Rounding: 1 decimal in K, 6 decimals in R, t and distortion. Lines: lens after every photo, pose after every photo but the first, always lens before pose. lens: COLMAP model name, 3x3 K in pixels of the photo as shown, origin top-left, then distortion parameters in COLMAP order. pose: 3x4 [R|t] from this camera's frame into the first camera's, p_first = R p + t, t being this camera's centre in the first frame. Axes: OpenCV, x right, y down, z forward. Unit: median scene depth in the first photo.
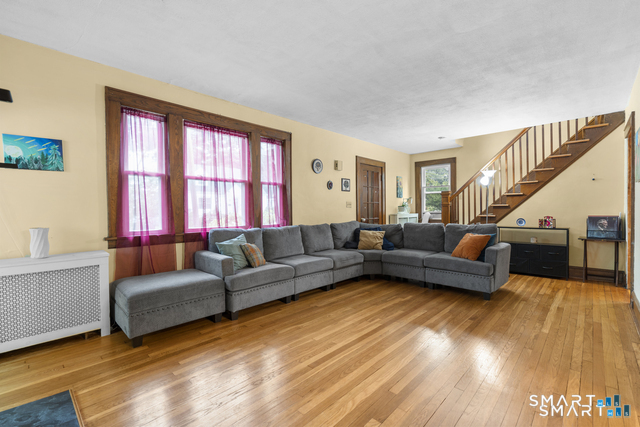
lens RADIAL K [[286.3, 0, 322.7], [0, 286.3, 214.8], [0, 0, 1]] dist [-0.003313, 0.000678]
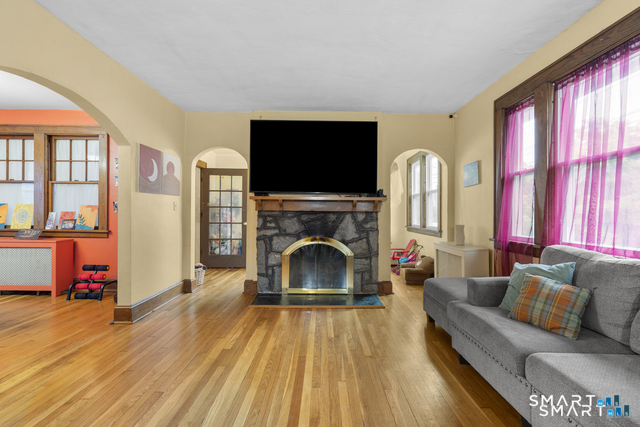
lens RADIAL K [[286.3, 0, 322.7], [0, 286.3, 214.8], [0, 0, 1]] dist [-0.003313, 0.000678]
pose [[-0.725728, 0.005716, -0.687958, 0.279579], [-0.013341, 0.999661, 0.022380, -0.015773], [0.687853, 0.025420, -0.725405, 0.788912]]
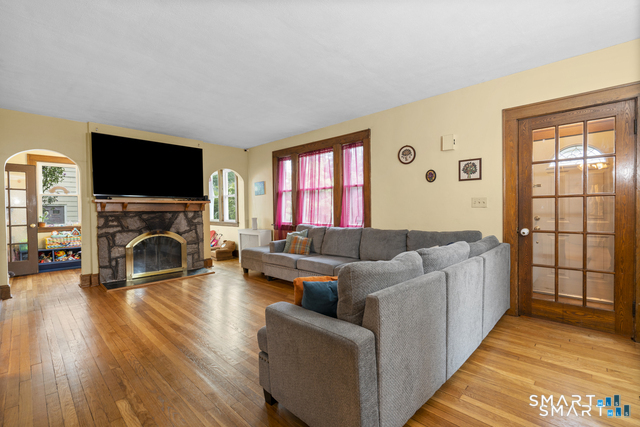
lens RADIAL K [[286.3, 0, 322.7], [0, 286.3, 214.8], [0, 0, 1]] dist [-0.003313, 0.000678]
pose [[-0.003880, 0.027919, -0.999603, 0.782381], [-0.008359, 0.999574, 0.027951, -0.028777], [0.999958, 0.008464, -0.003645, 0.802865]]
